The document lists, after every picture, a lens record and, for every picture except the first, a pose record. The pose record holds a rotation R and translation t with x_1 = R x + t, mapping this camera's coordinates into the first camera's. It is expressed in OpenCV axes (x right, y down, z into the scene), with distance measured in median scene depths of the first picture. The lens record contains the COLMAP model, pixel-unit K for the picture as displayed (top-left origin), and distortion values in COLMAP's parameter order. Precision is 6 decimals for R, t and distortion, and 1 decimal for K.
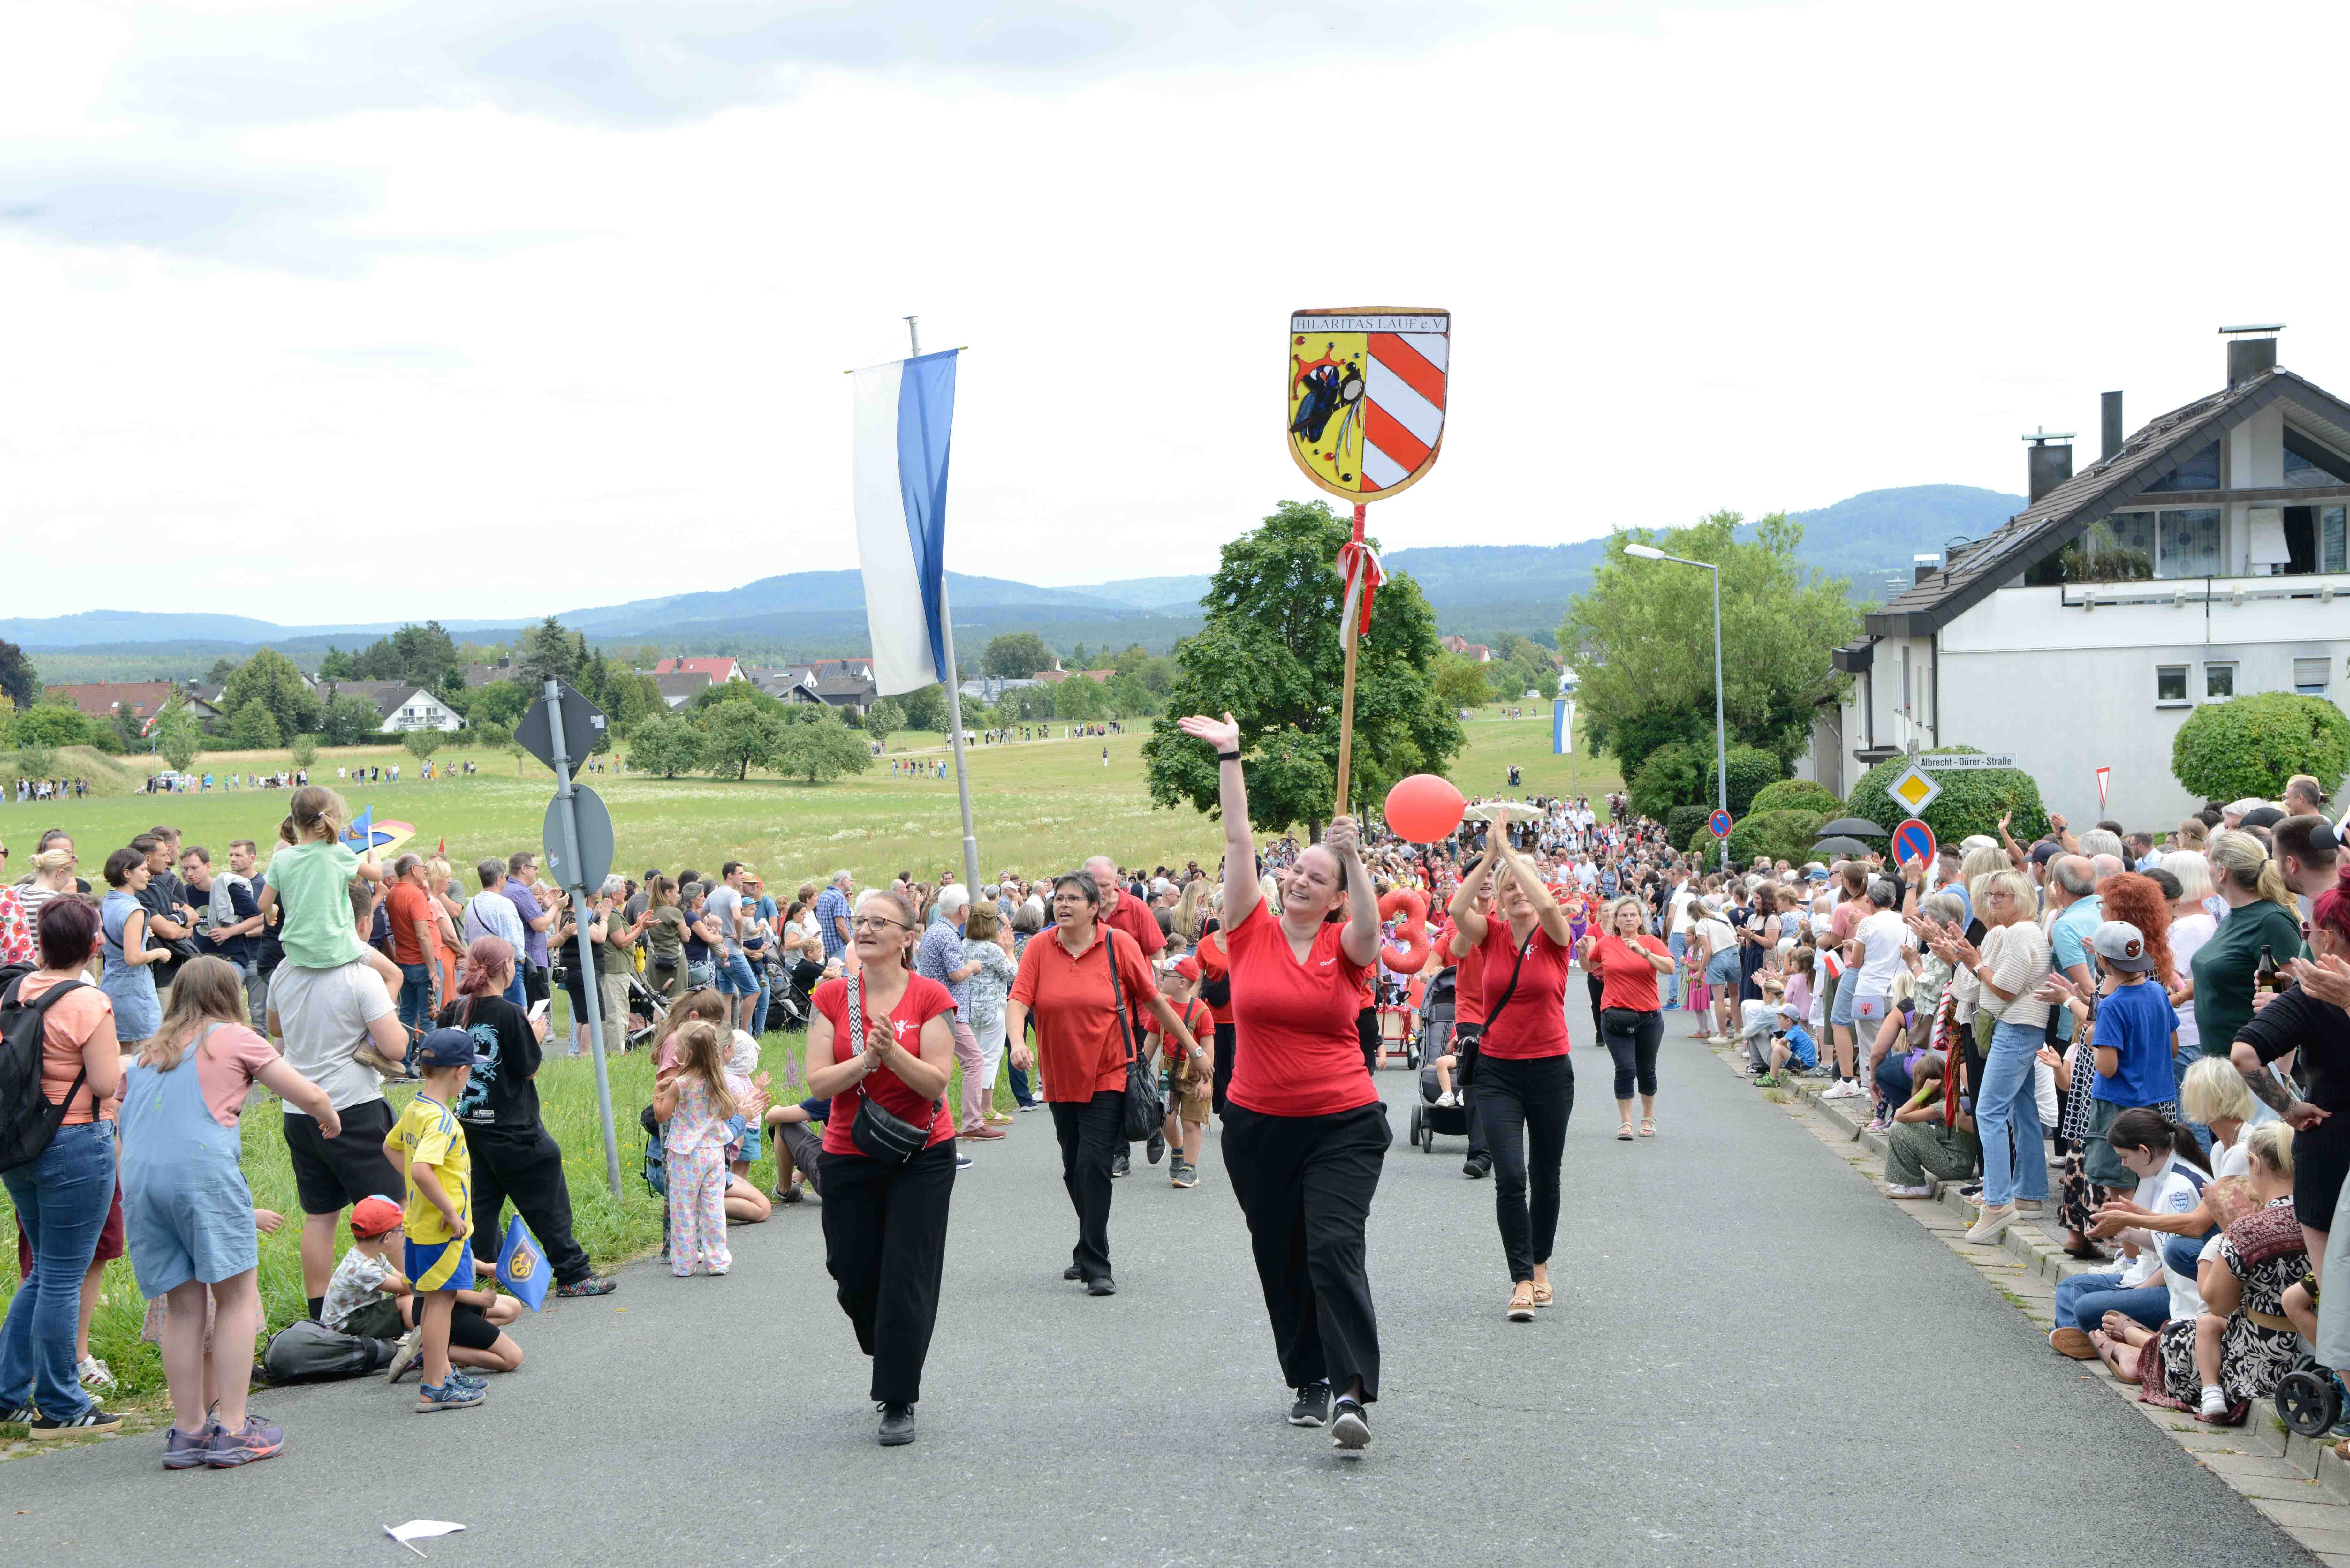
lens RADIAL K [[3030.5, 0, 1176.4], [0, 3030.5, 786.5], [0, 0, 1]] dist [0.136795, 0.000000]
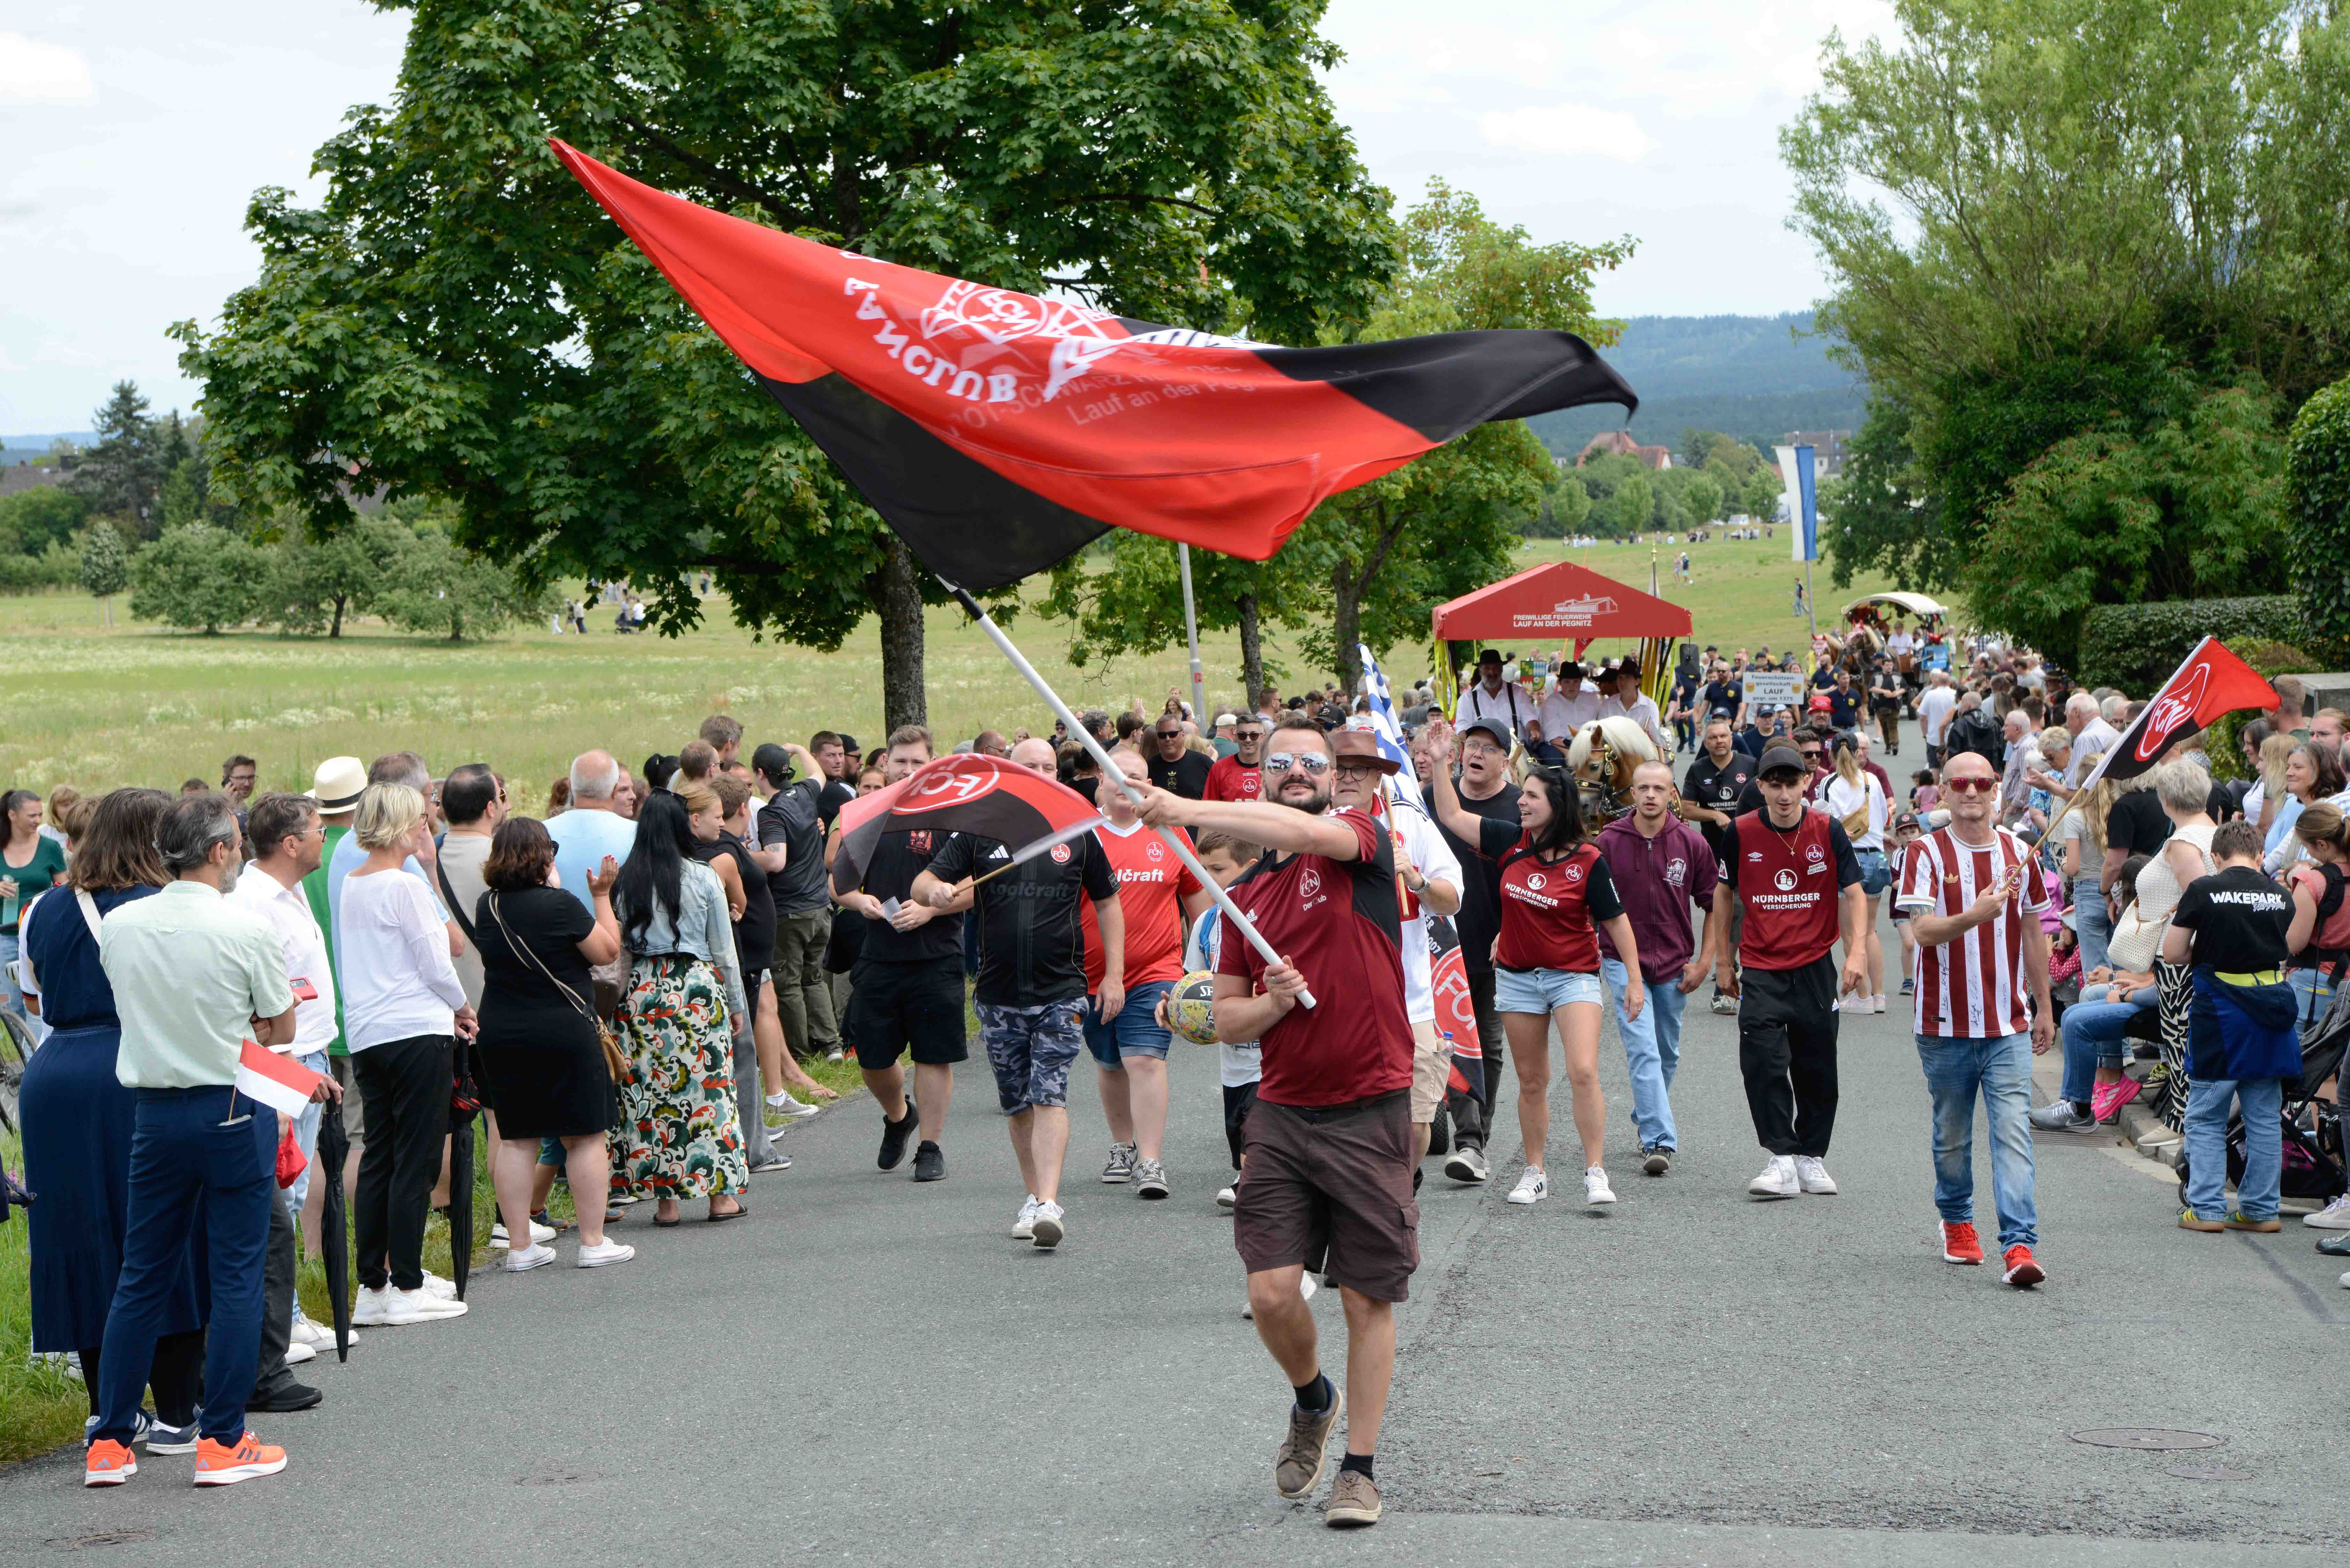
lens RADIAL K [[4522.8, 0, 1173.6], [0, 4522.8, 784.7], [0, 0, 1]] dist [0.328491, 0.000000]
pose [[0.999974, -0.002096, -0.006926, 0.055679], [0.002265, 0.999697, 0.024528, 0.014148], [0.006873, -0.024543, 0.999675, 0.442112]]
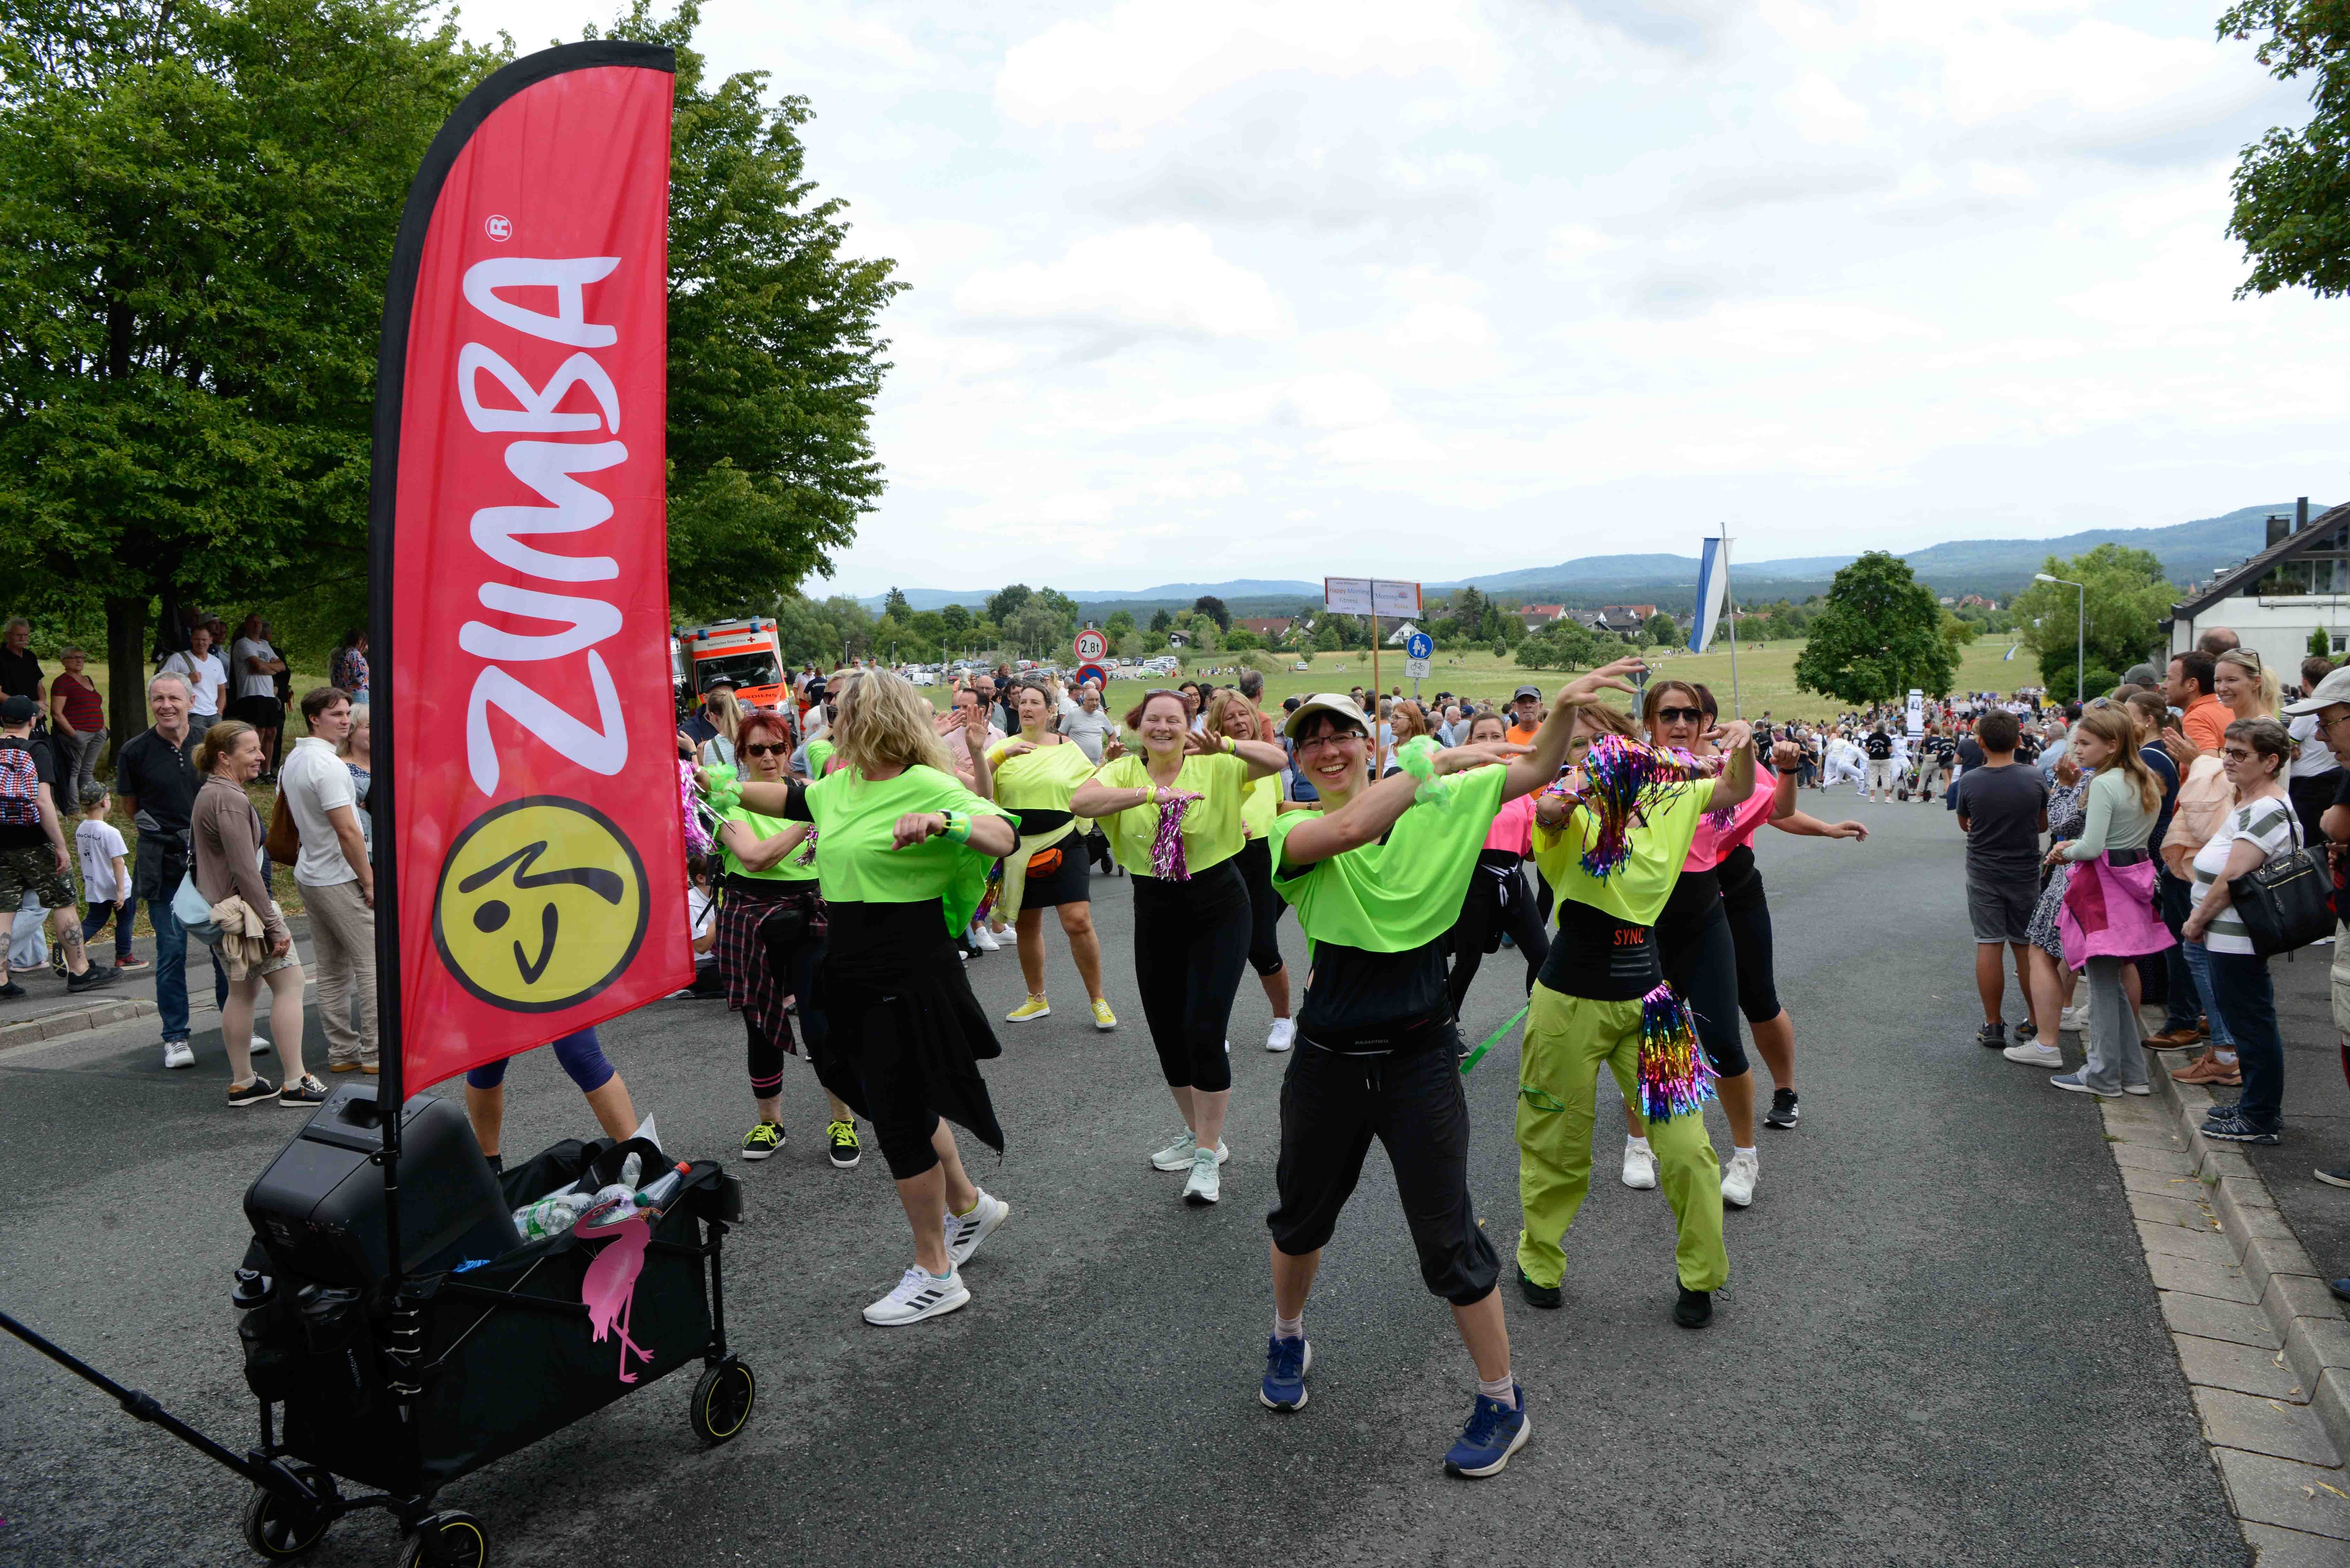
lens RADIAL K [[1598.2, 0, 1186.5], [0, 1598.2, 782.2], [0, 0, 1]] dist [-0.066632, 0.012169]
pose [[0.931764, 0.041425, -0.360694, -0.002984], [-0.016244, 0.997231, 0.072568, -0.003041], [0.362702, -0.061757, 0.929857, -0.165083]]
